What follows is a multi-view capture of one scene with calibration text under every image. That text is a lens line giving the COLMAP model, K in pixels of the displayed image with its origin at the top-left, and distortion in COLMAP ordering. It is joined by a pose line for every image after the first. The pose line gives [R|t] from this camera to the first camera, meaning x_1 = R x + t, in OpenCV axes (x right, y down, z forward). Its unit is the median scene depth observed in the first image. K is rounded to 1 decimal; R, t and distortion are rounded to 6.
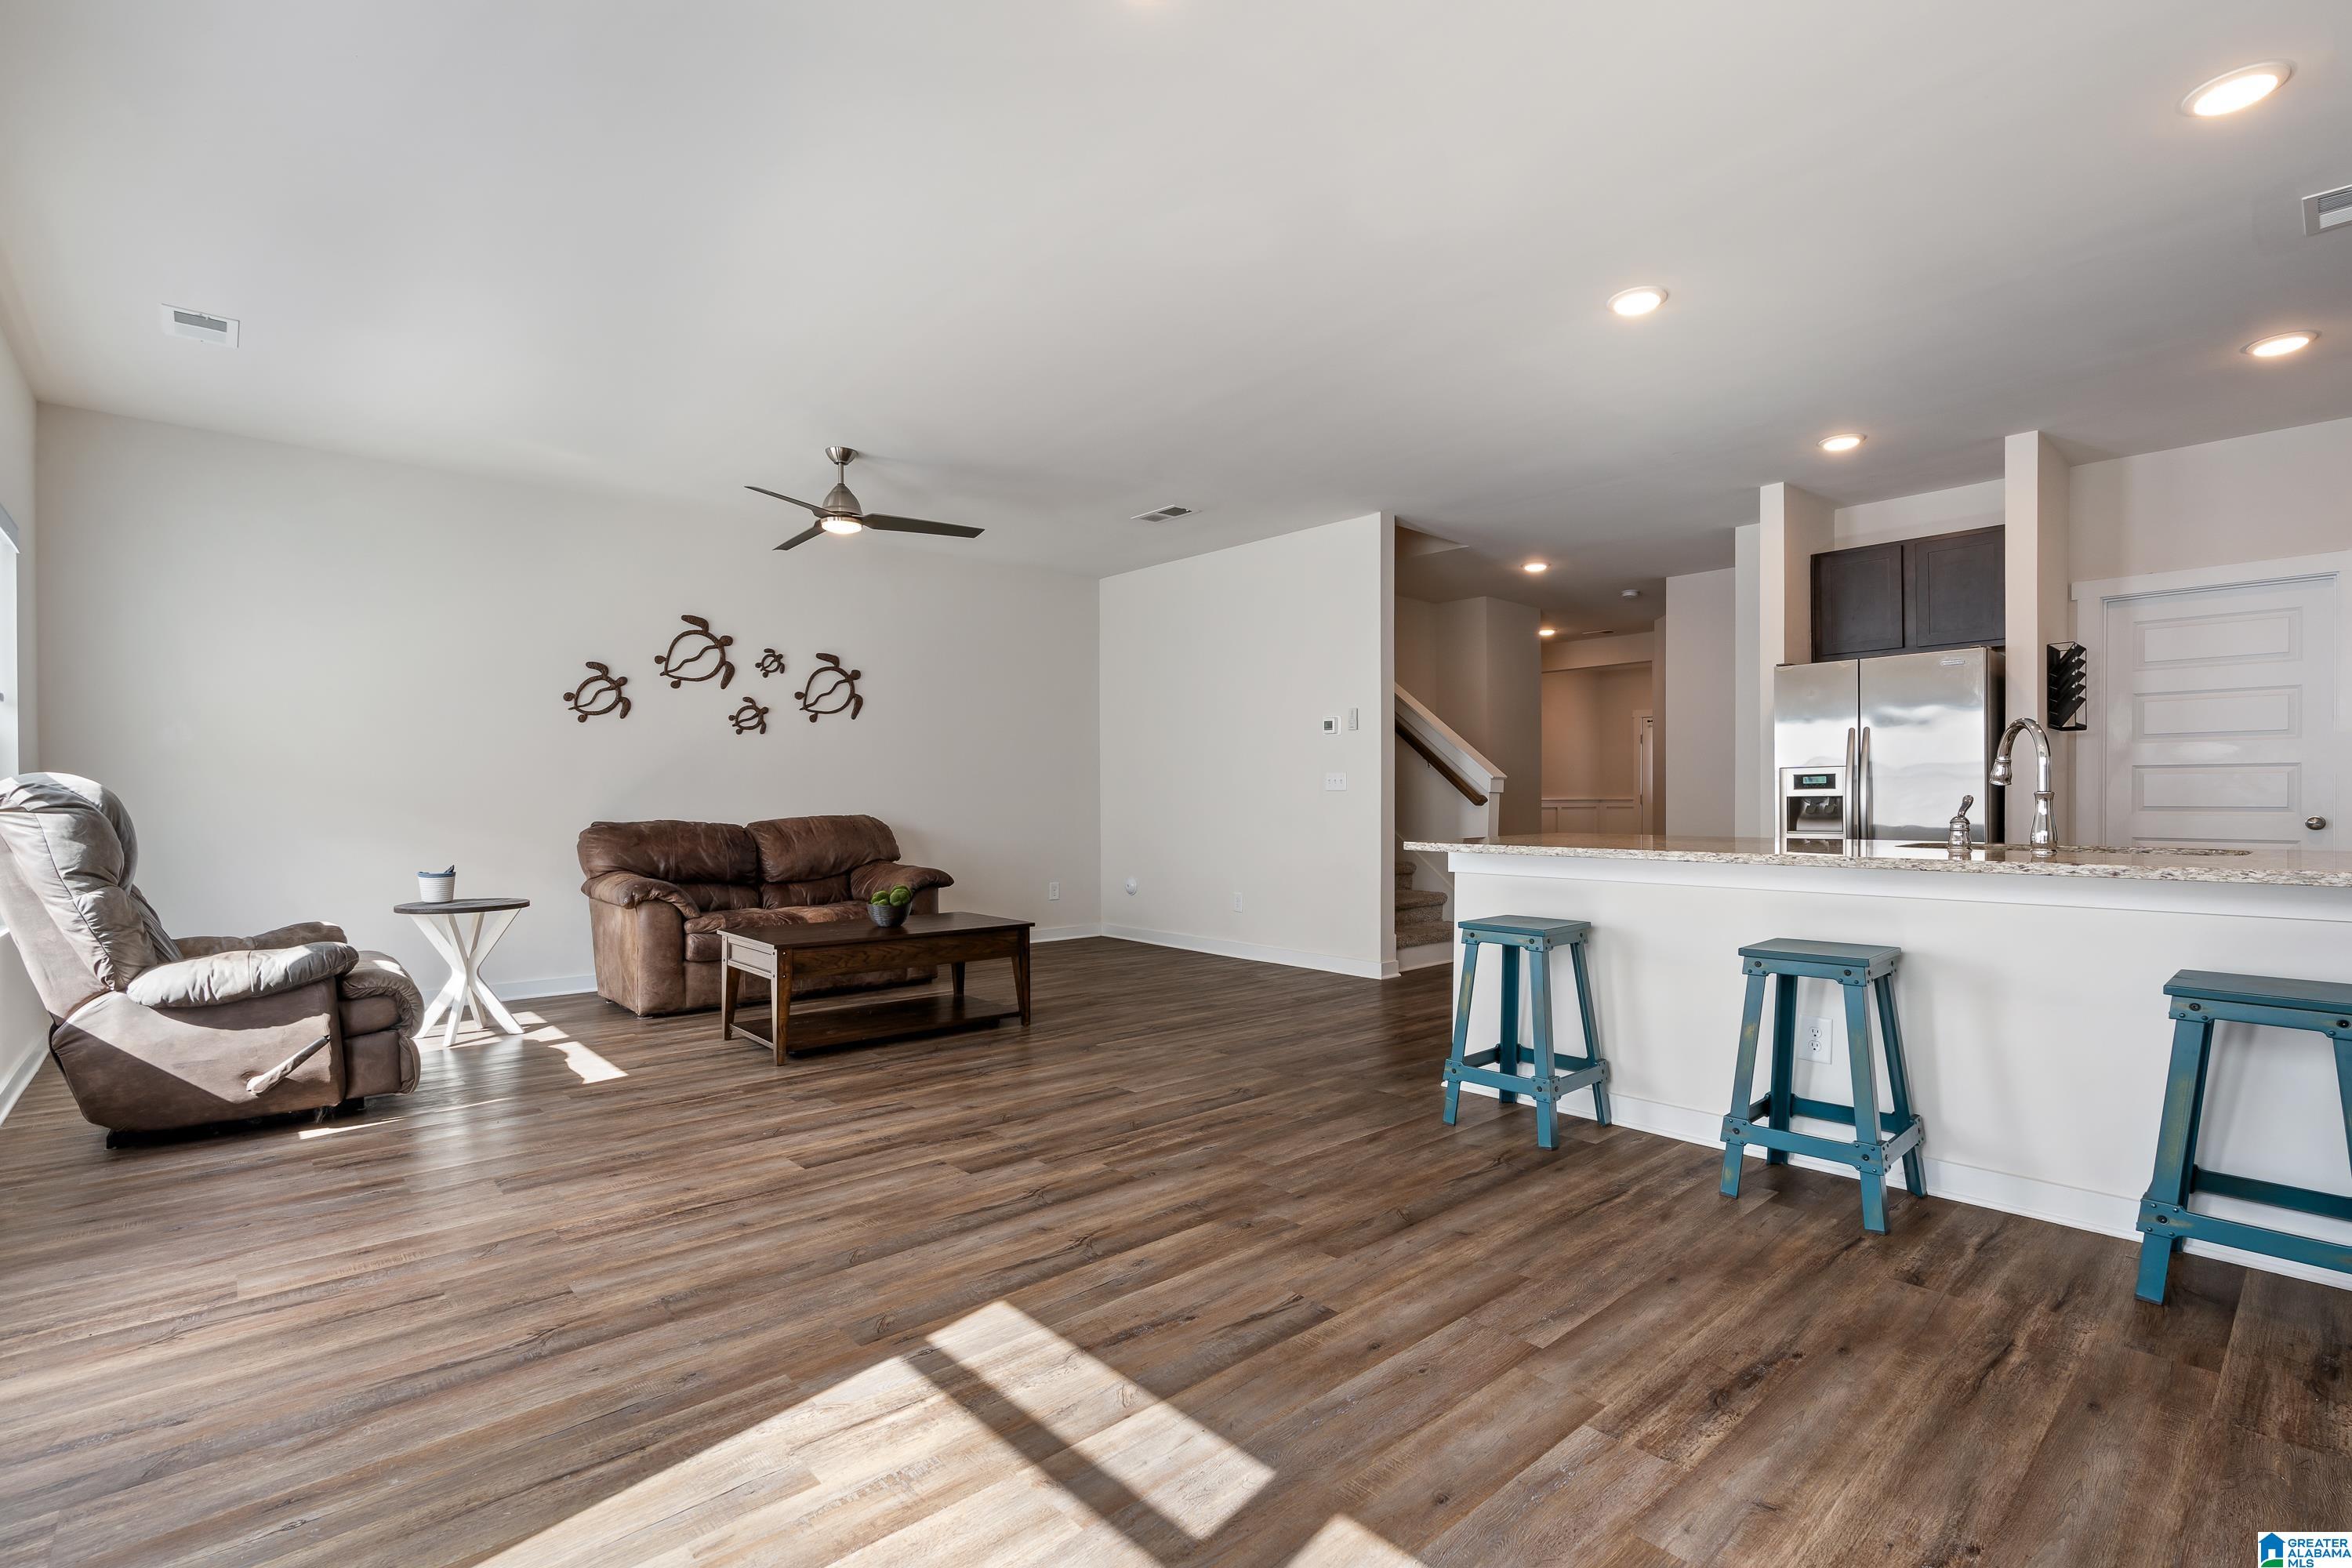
lens RADIAL K [[1079.2, 0, 1182.4], [0, 1079.2, 799.1], [0, 0, 1]] dist [-0.001508, 0.000604]
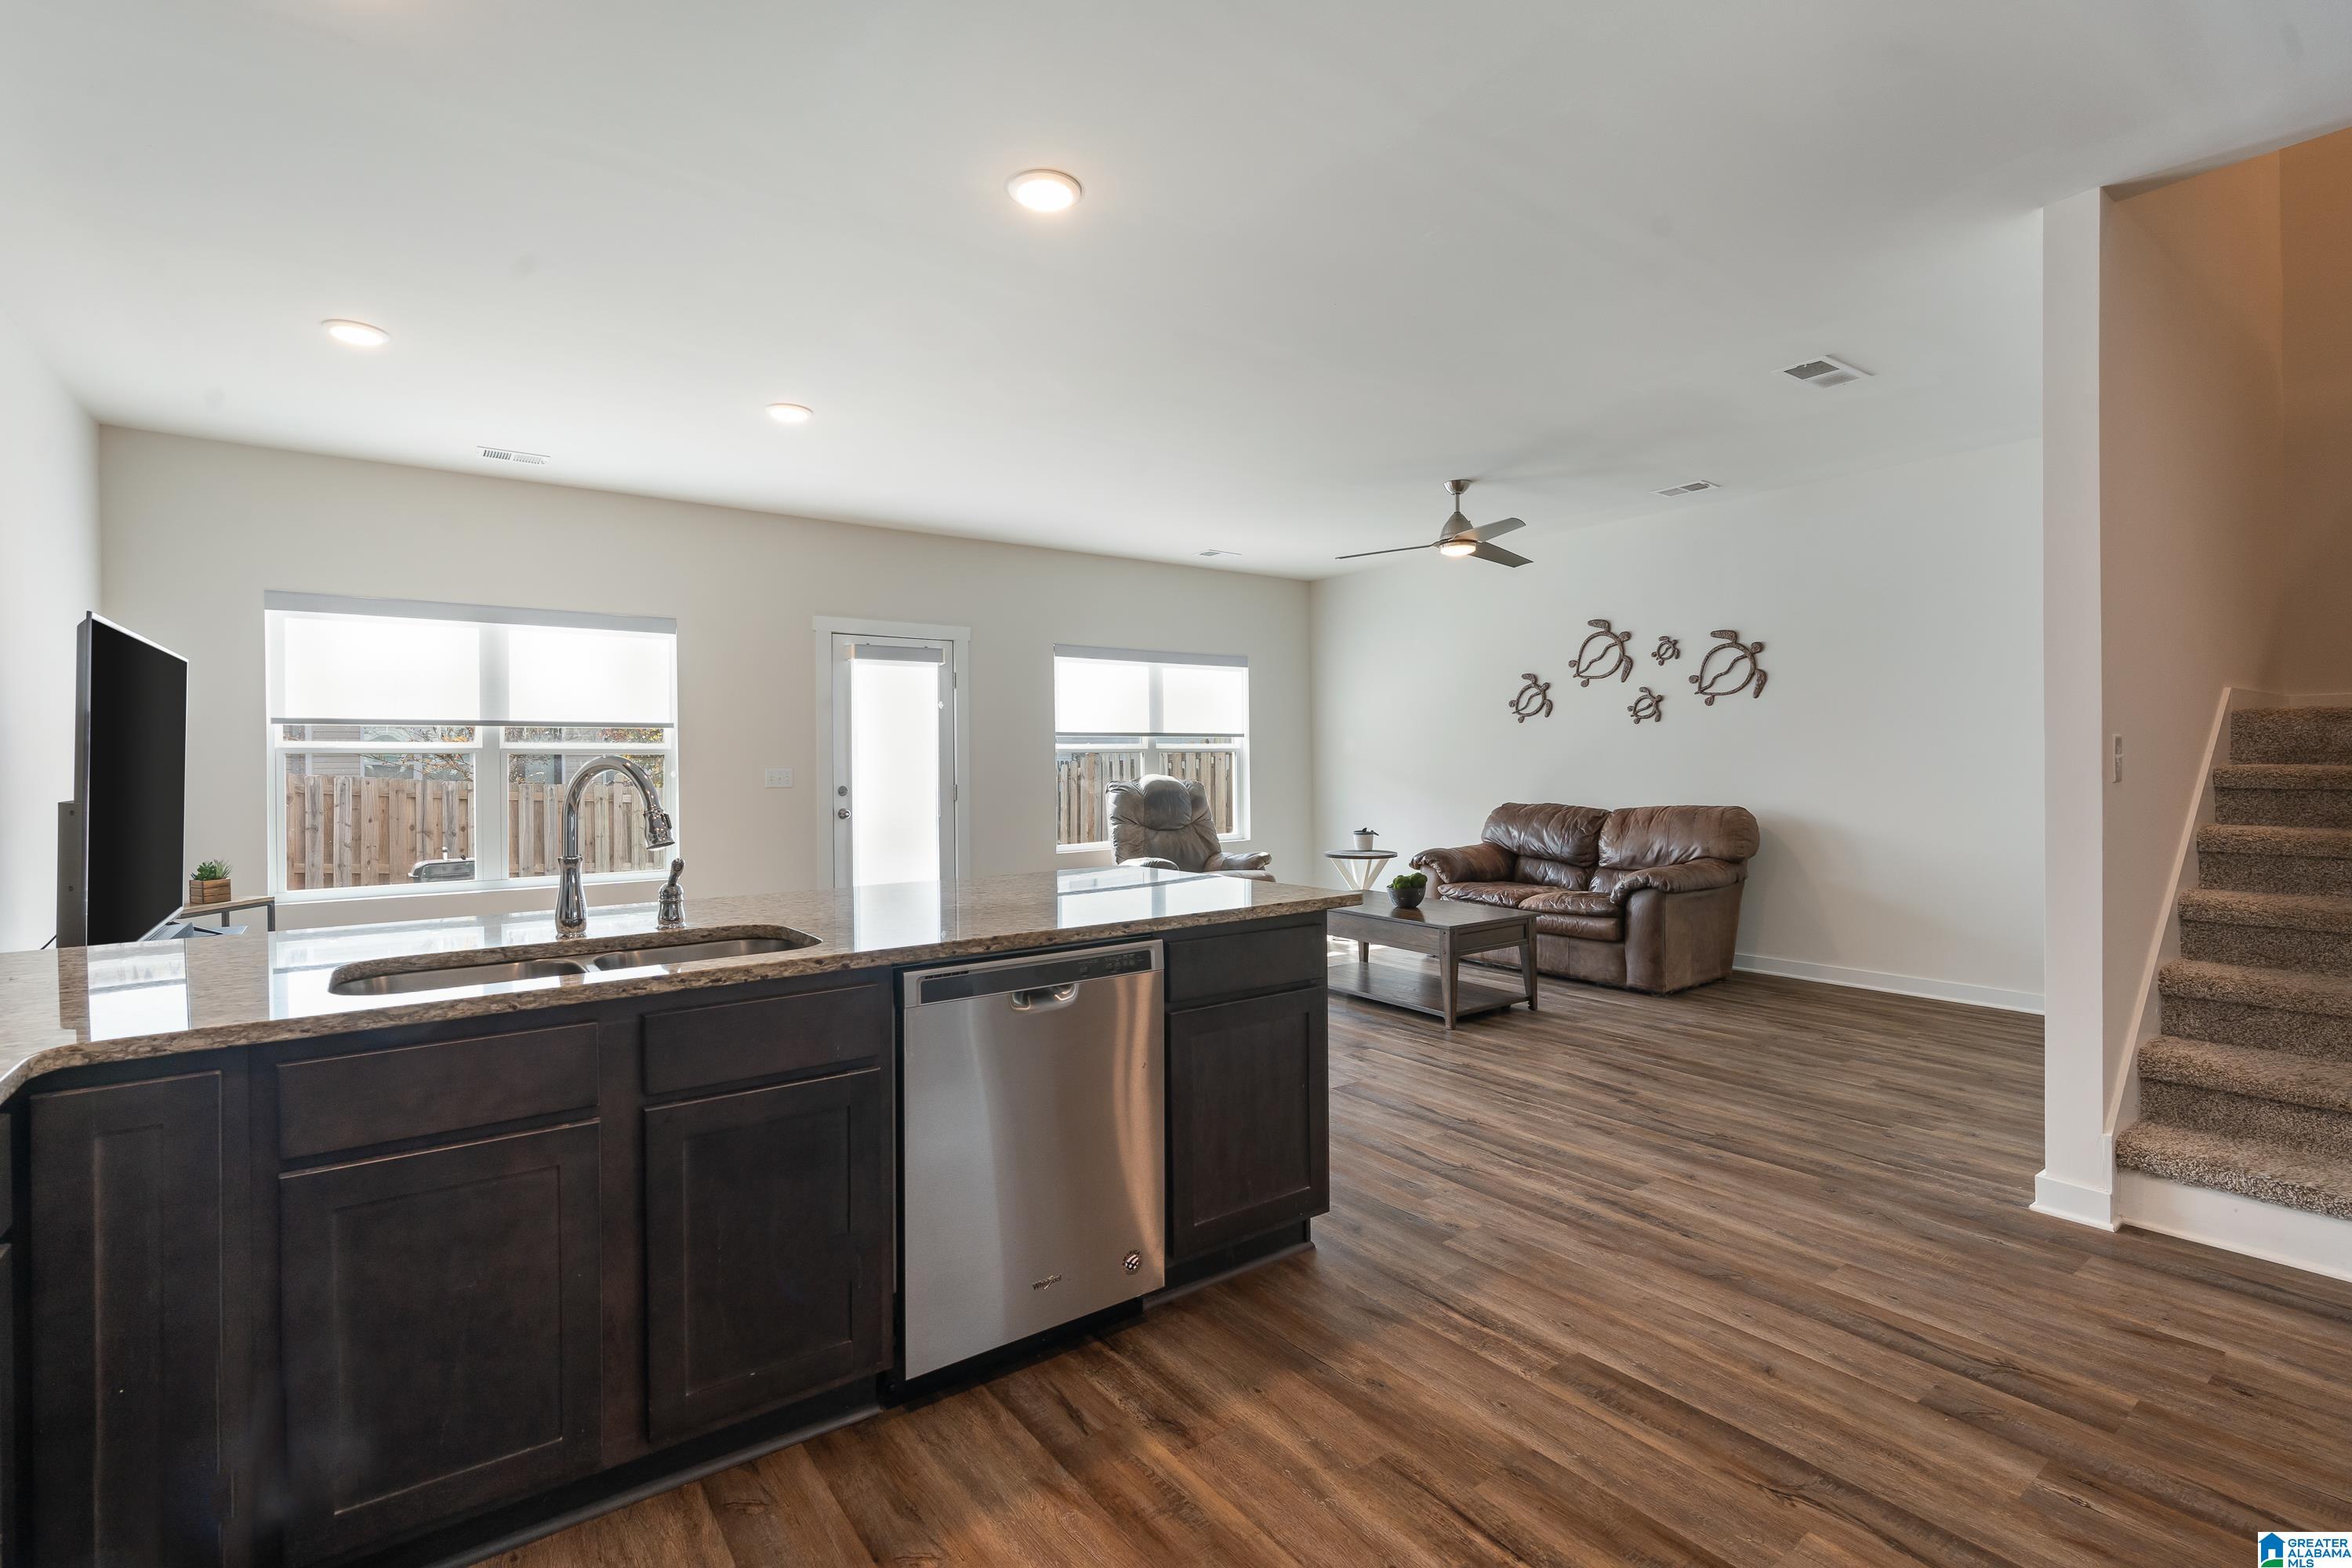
lens RADIAL K [[1072.6, 0, 1173.5], [0, 1072.6, 765.5], [0, 0, 1]] dist [-0.002989, 0.000365]
pose [[-0.093560, 0.009243, -0.995571, 0.887260], [0.009619, 0.999919, 0.008379, -0.043887], [0.995567, -0.008793, -0.093641, 0.870896]]
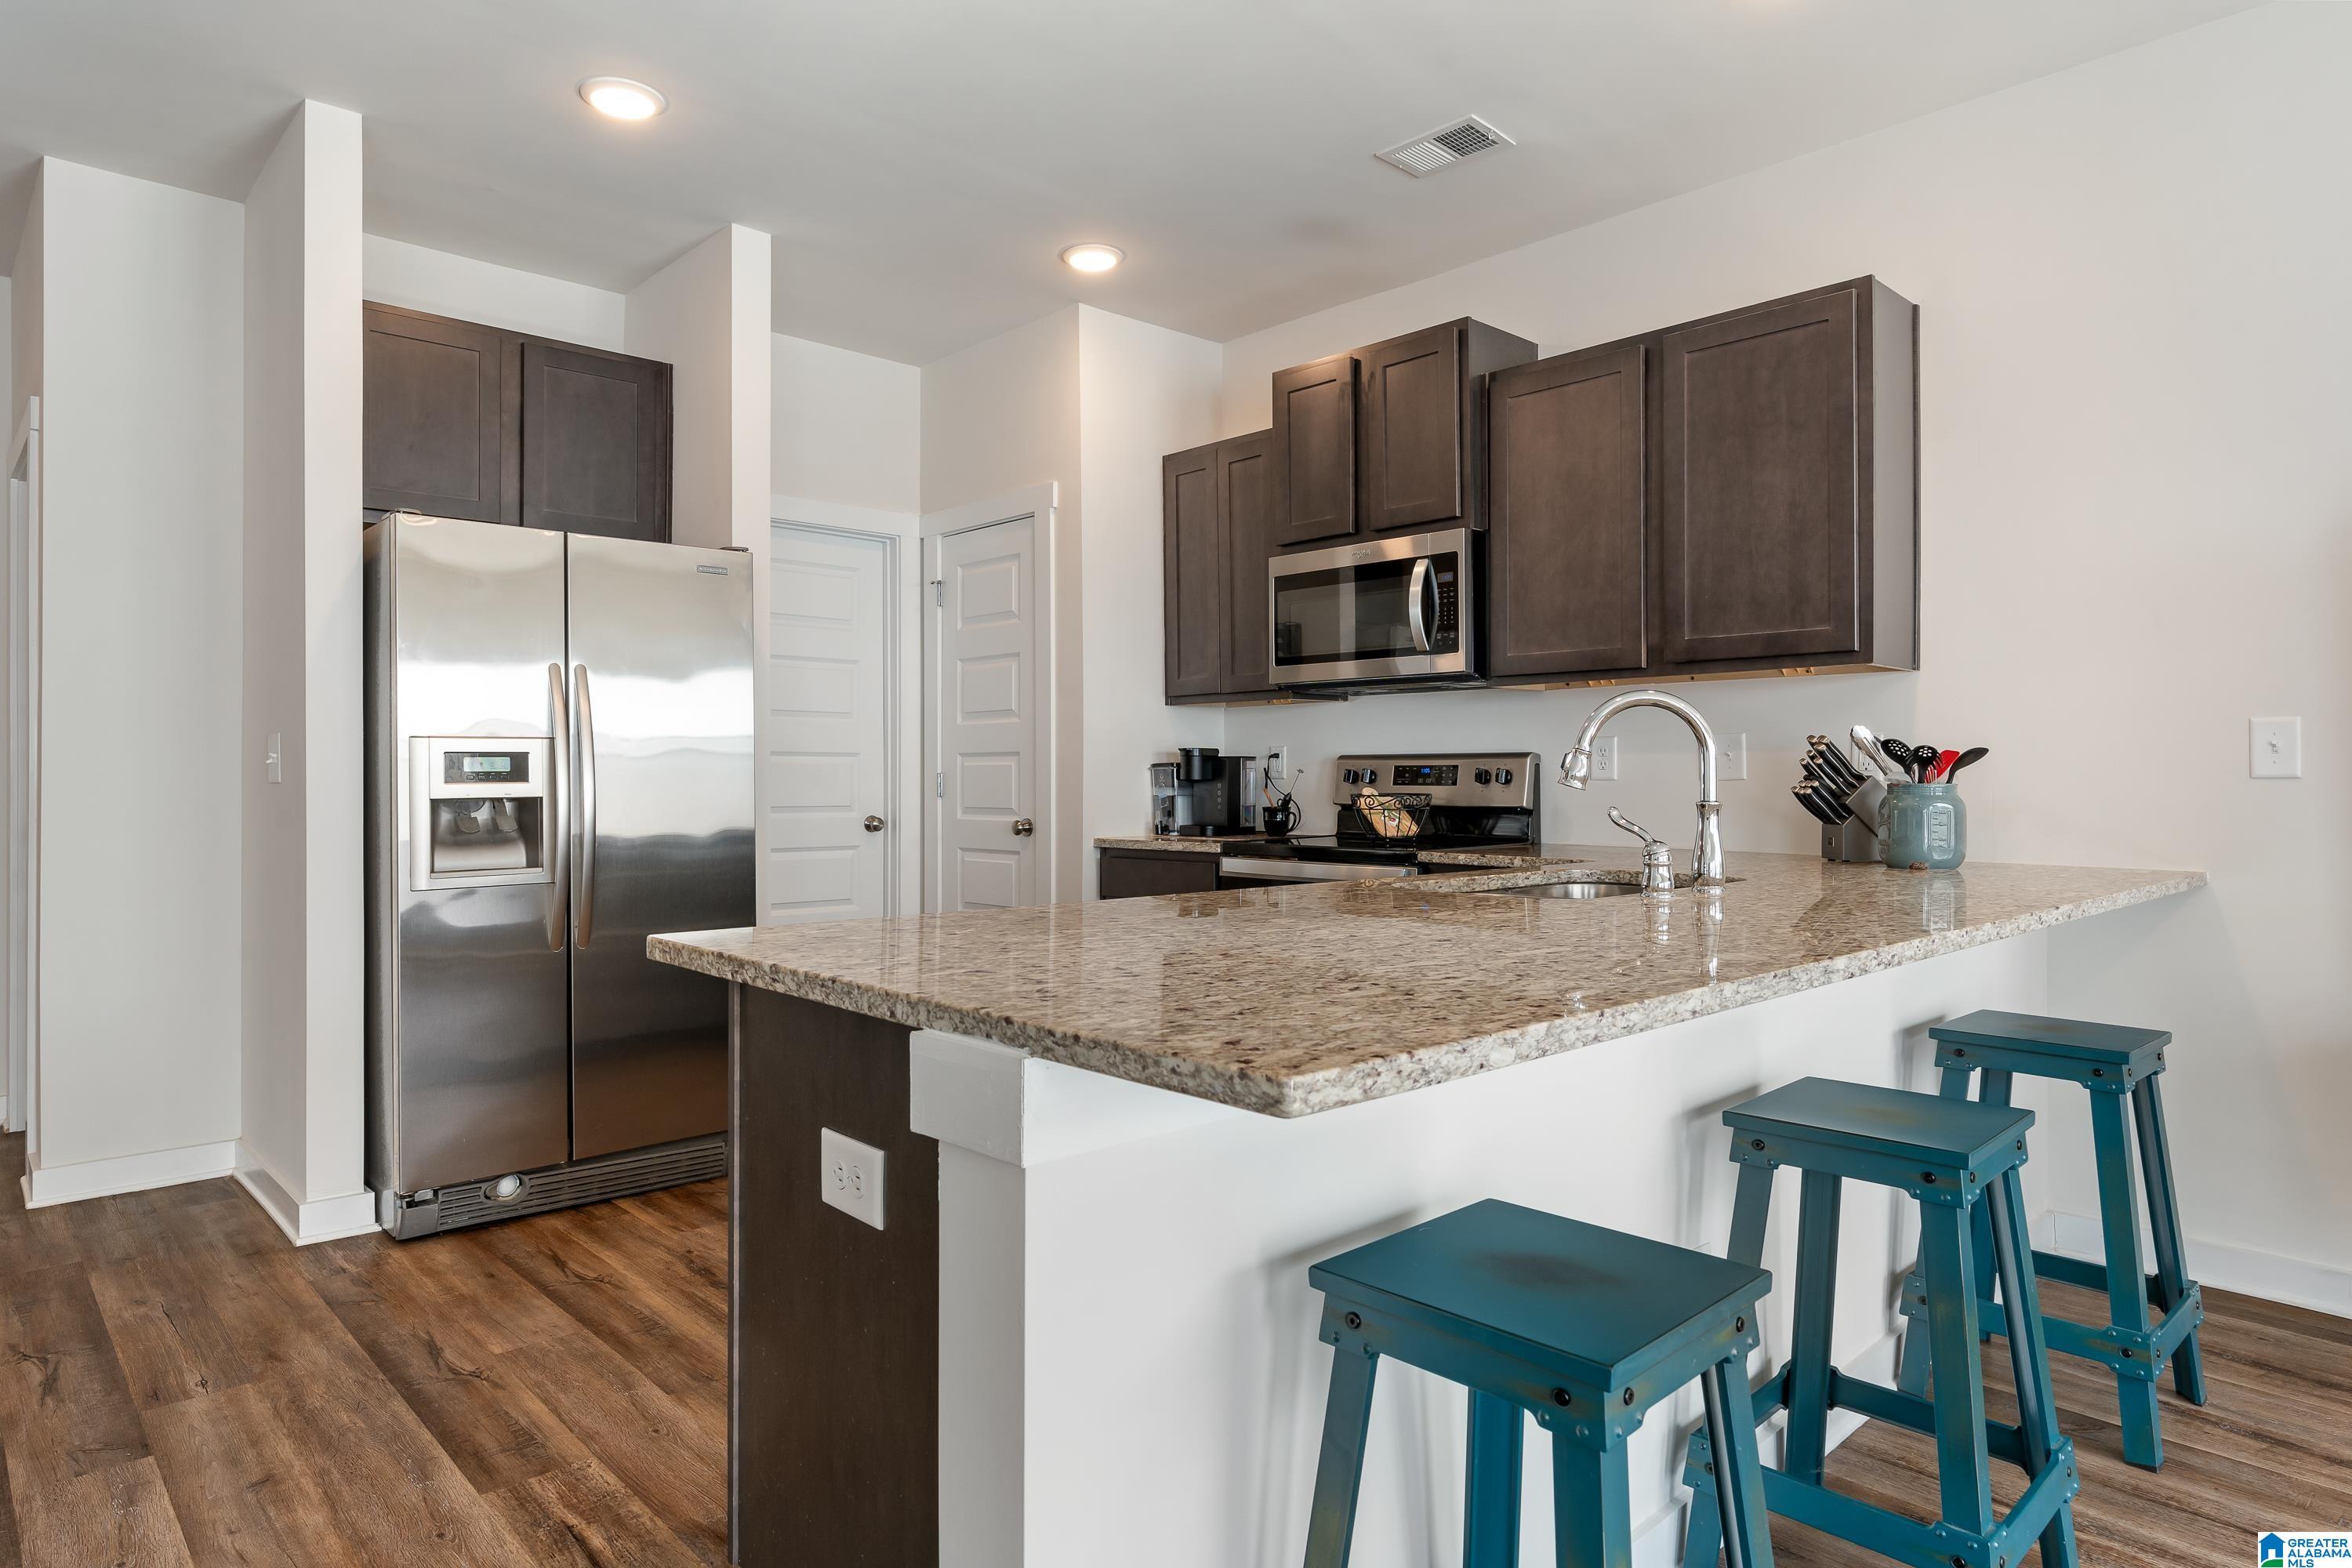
lens RADIAL K [[1356.2, 0, 1174.6], [0, 1356.2, 772.5], [0, 0, 1]] dist [-0.001412, -0.000301]
pose [[-0.023532, 0.008145, 0.999690, -0.030267], [-0.000977, 0.999966, -0.008170, -0.010613], [-0.999723, -0.001169, -0.023523, 0.789331]]
